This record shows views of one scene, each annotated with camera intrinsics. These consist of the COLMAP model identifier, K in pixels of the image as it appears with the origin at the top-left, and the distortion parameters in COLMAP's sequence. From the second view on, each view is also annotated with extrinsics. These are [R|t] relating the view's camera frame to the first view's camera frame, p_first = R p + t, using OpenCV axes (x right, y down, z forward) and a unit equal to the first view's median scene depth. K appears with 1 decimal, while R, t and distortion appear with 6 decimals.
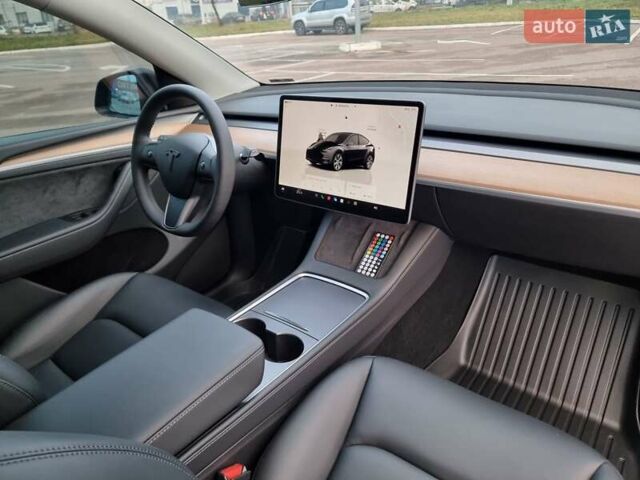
lens RADIAL K [[443.6, 0, 324.9], [0, 443.6, 242.1], [0, 0, 1]] dist [0.066640, -0.055630]
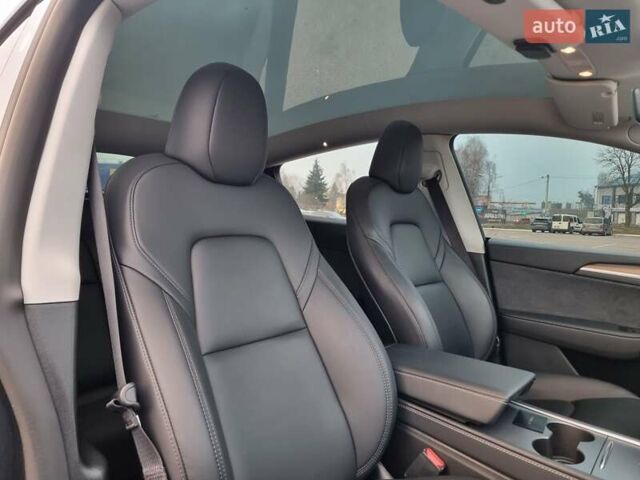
lens RADIAL K [[443.6, 0, 316.6], [0, 443.6, 237.2], [0, 0, 1]] dist [0.066640, -0.055630]
pose [[-0.055158, 0.111232, -0.992263, 0.544809], [-0.478973, 0.869022, 0.124042, -0.022232], [0.876095, 0.482109, 0.005344, 0.205513]]
